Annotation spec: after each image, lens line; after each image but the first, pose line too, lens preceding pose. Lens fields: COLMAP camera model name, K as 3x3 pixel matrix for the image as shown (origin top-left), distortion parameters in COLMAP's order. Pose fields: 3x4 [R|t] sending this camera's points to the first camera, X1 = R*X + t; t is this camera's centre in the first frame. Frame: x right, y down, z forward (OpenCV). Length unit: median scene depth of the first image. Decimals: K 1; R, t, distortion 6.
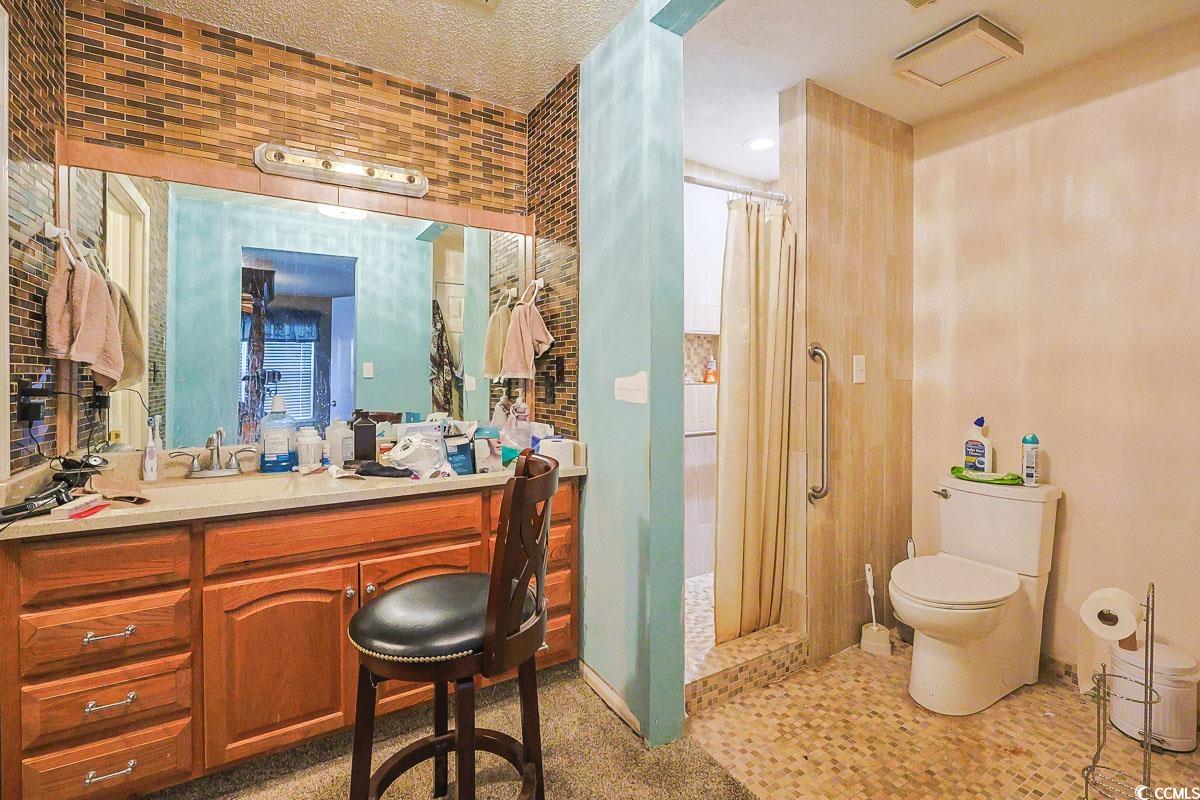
lens RADIAL K [[519.9, 0, 580.3], [0, 519.9, 385.1], [0, 0, 1]] dist [0.000332, 0.000299]
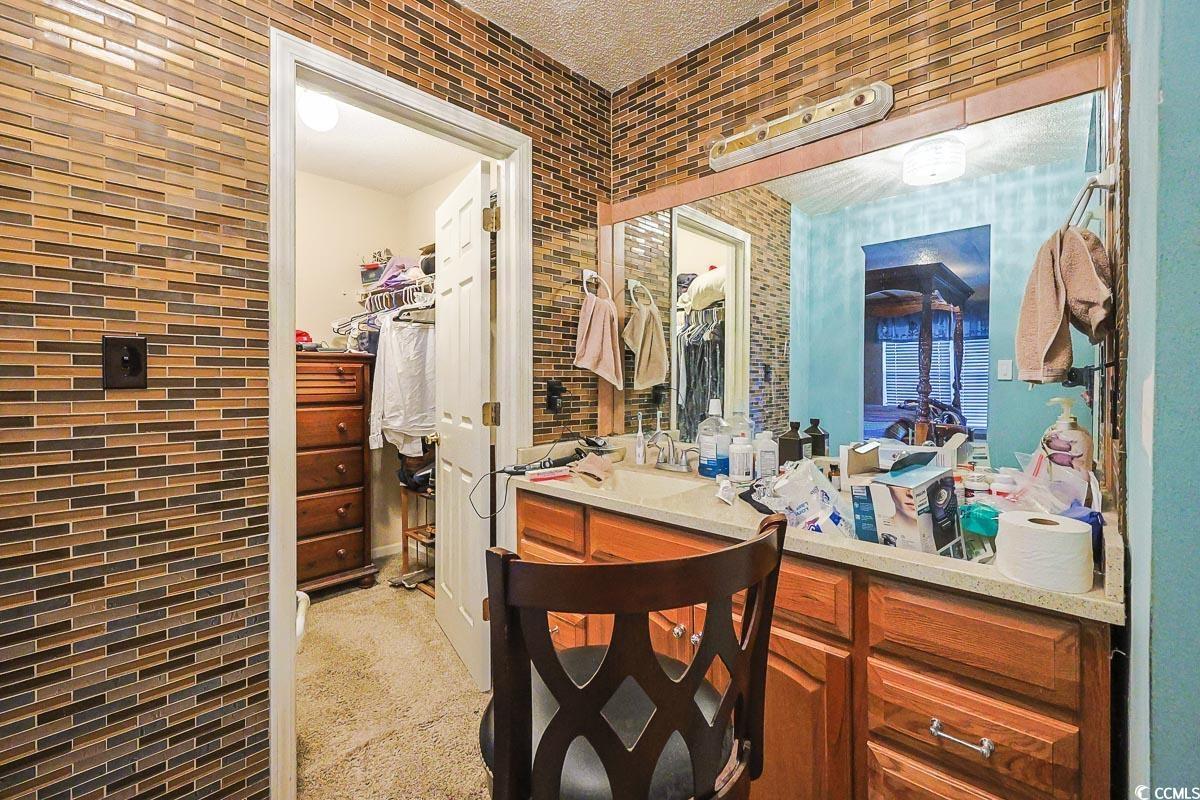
lens RADIAL K [[512.2, 0, 646.9], [0, 512.2, 386.2], [0, 0, 1]] dist [-0.002457, -0.000157]
pose [[0.325668, 0.015779, -0.945353, 0.225695], [-0.011852, 0.999850, 0.012606, -0.010558], [0.945410, 0.007099, 0.325806, 0.455607]]
